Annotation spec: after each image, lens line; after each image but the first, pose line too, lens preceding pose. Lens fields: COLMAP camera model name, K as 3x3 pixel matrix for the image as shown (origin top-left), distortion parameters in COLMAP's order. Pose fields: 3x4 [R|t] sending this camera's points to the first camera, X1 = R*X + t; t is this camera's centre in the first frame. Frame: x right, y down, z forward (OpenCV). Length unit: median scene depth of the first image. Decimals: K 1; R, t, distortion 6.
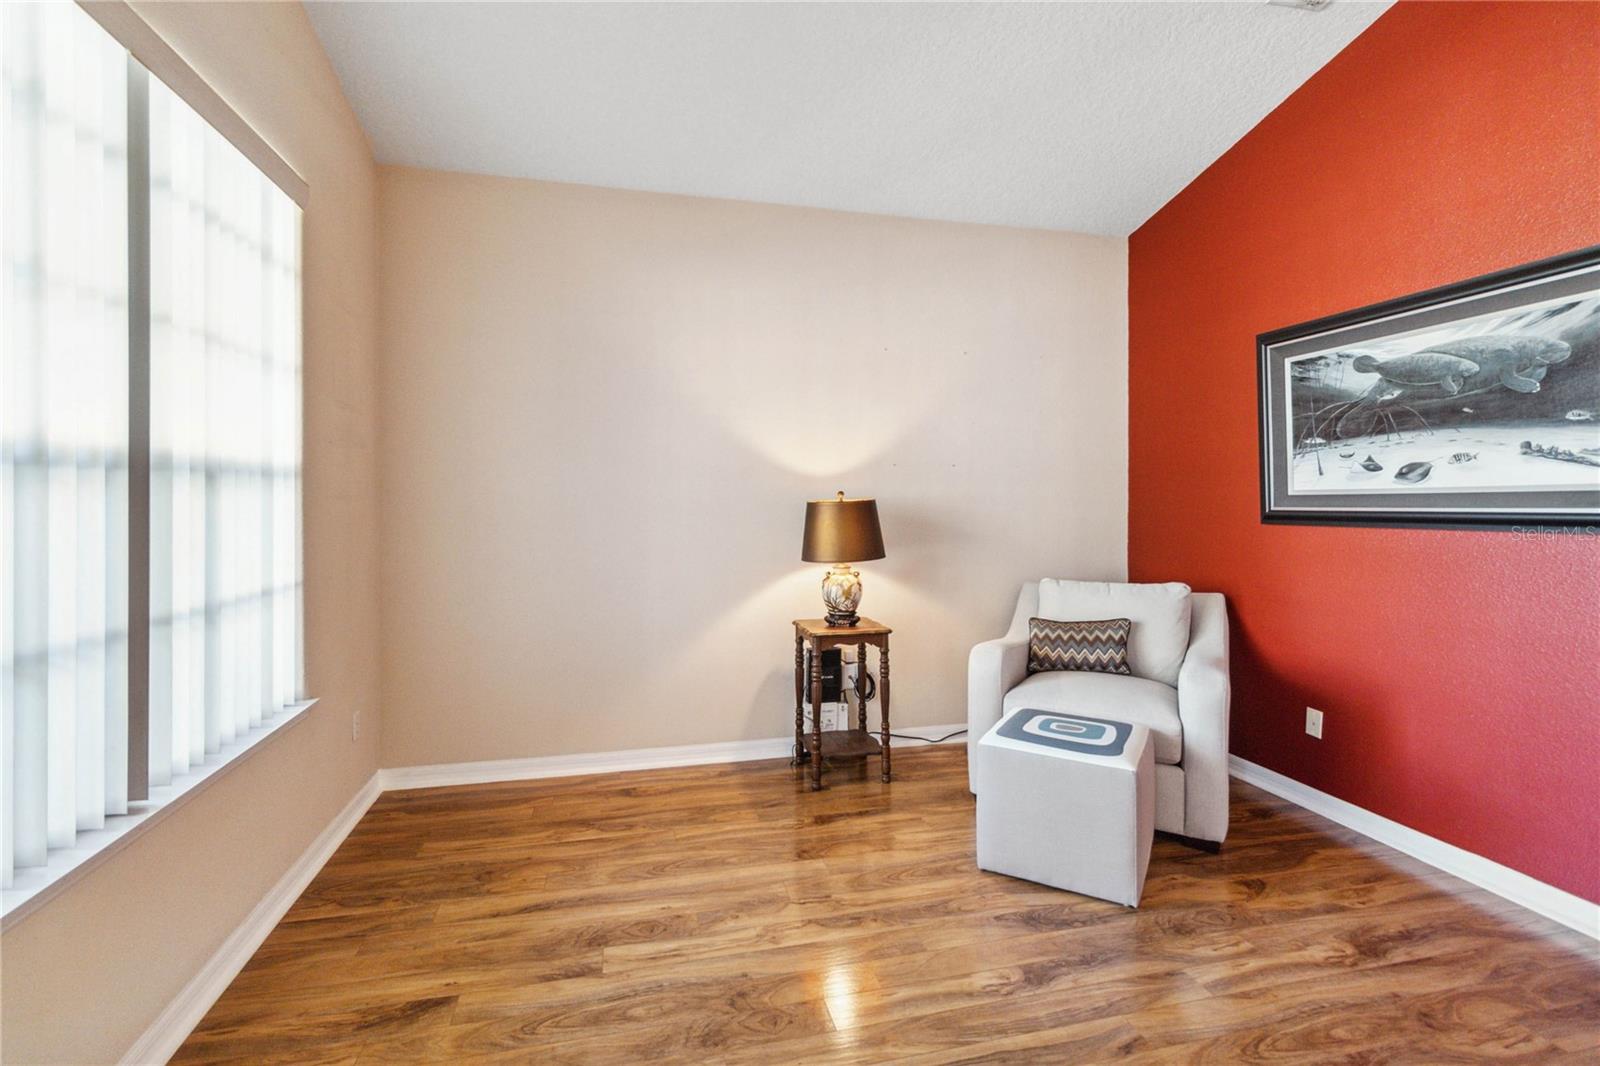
lens RADIAL K [[733.9, 0, 802.4], [0, 733.9, 492.8], [0, 0, 1]] dist [-0.001443, -0.000211]
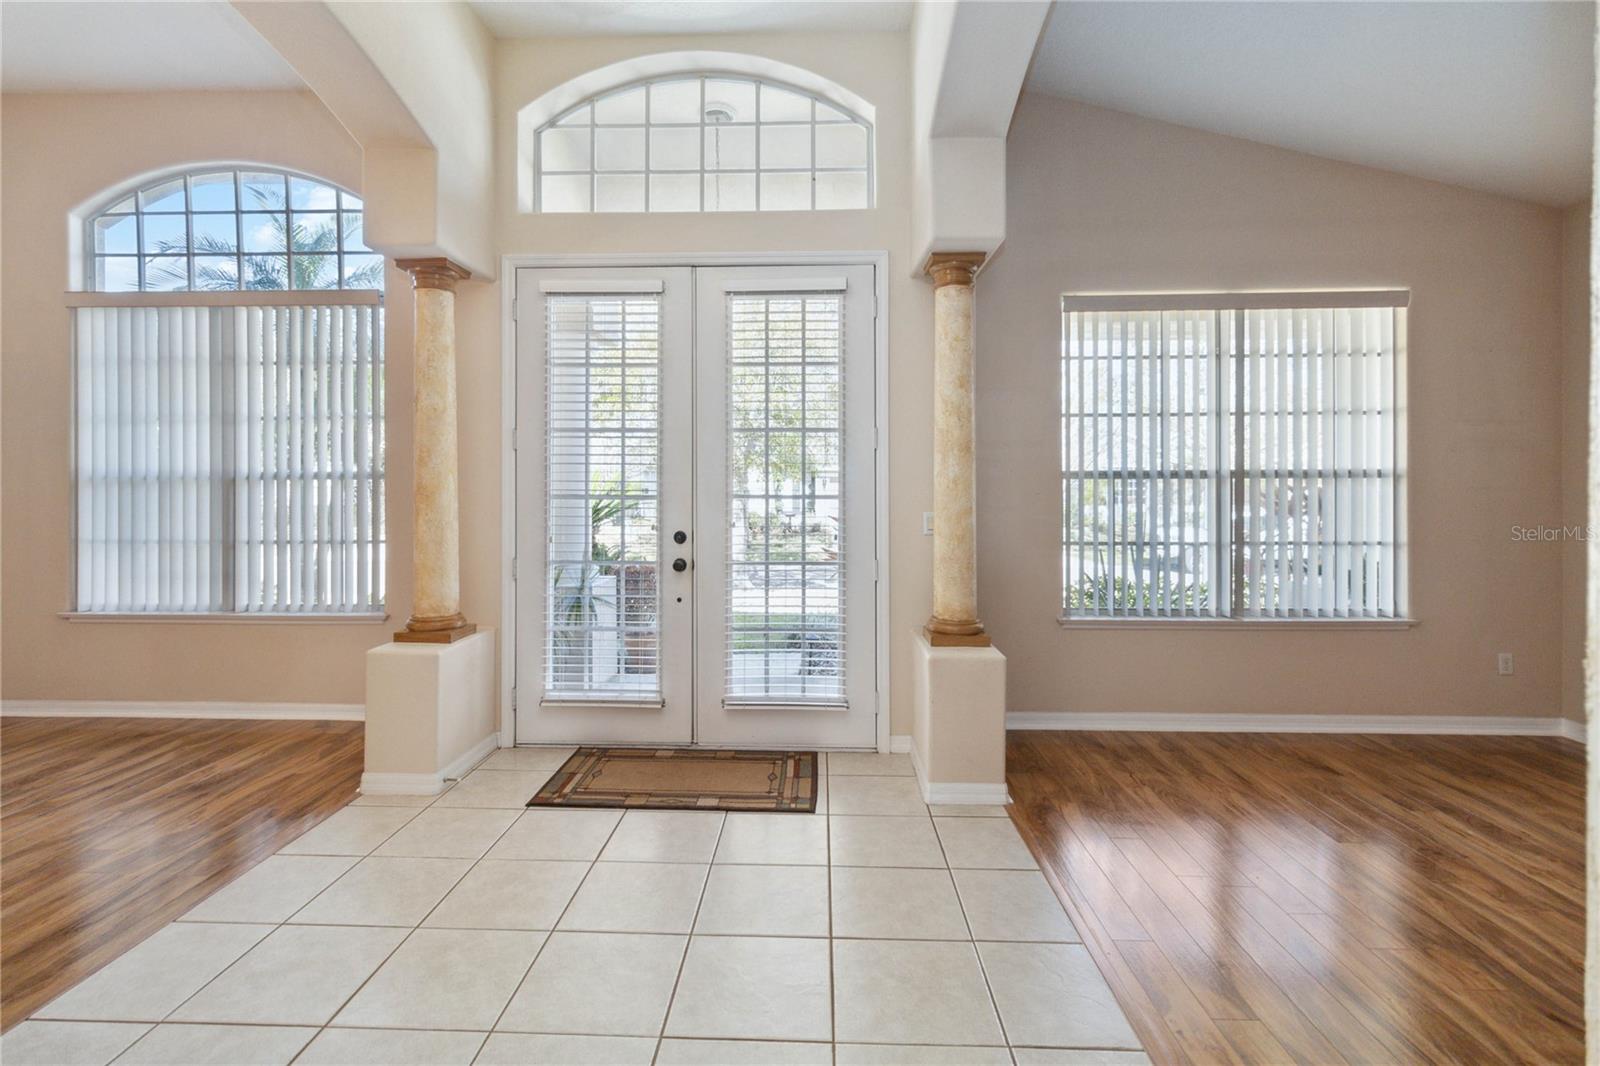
lens RADIAL K [[733.9, 0, 802.4], [0, 733.9, 492.8], [0, 0, 1]] dist [-0.001443, -0.000211]
pose [[-0.258469, 0.003389, -0.966014, 1.416037], [0.009961, 0.999950, 0.000843, -0.005336], [0.965968, -0.009405, -0.258490, 0.185898]]
